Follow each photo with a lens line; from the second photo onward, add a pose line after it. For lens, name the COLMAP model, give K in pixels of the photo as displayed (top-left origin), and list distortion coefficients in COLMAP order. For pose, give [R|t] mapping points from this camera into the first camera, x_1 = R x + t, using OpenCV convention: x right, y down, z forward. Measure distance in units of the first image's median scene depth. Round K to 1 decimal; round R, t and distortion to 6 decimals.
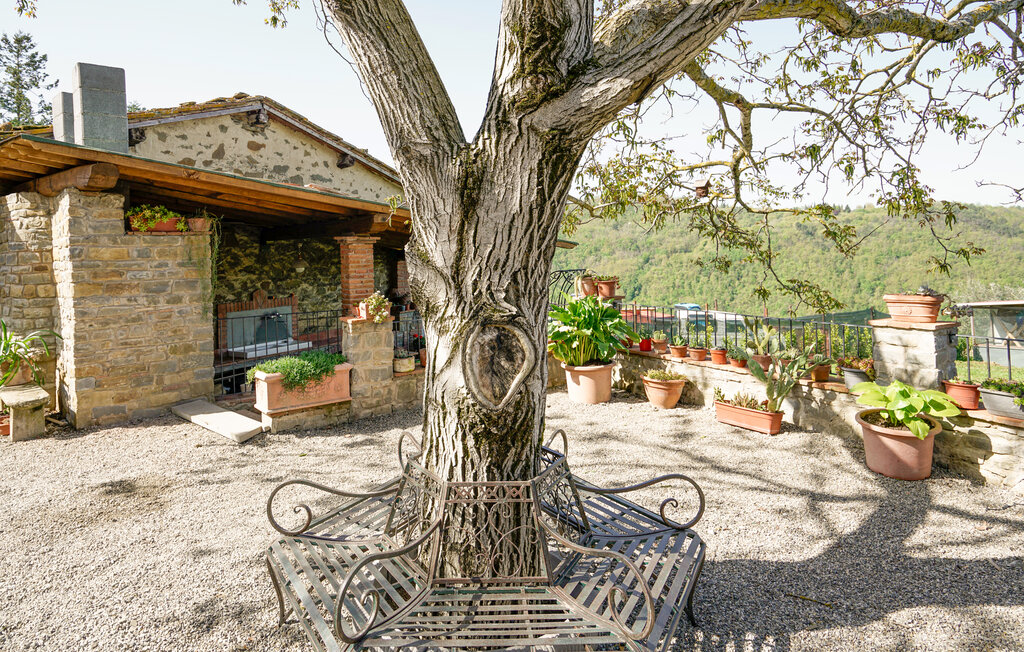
lens RADIAL K [[583.8, 0, 510.6], [0, 583.8, 294.7], [0, 0, 1]] dist [-0.038605, 0.042174]
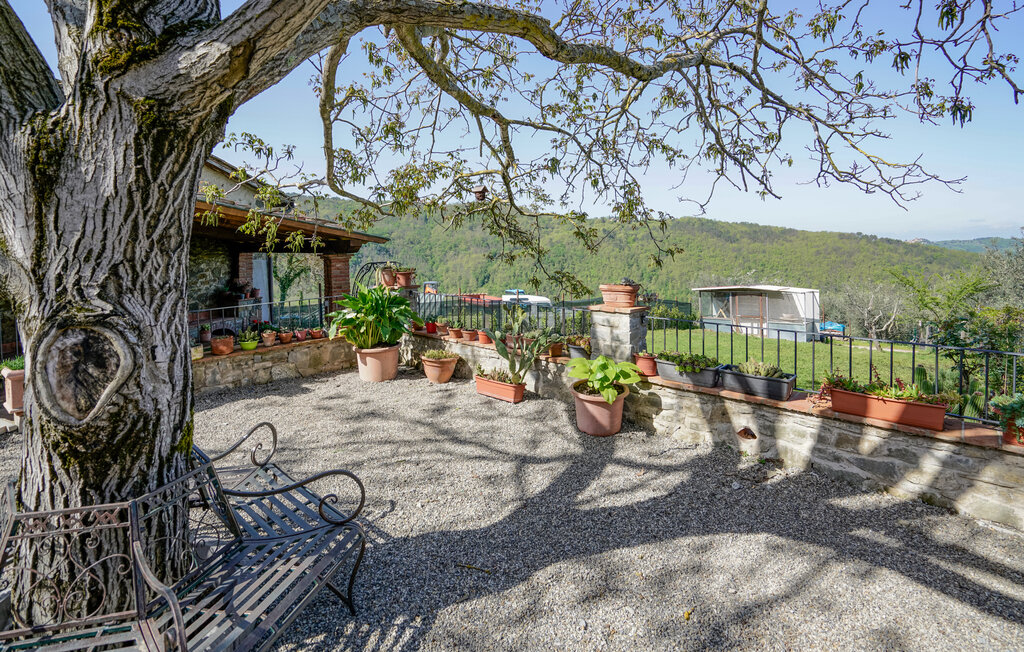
lens RADIAL K [[471.7, 0, 509.1], [0, 471.7, 310.0], [0, 0, 1]] dist [-0.055621, 0.021449]
pose [[0.963894, -0.017712, 0.265697, 0.384339], [0.002190, 0.998279, 0.058605, -0.009686], [-0.266278, -0.055907, 0.962274, 0.182415]]
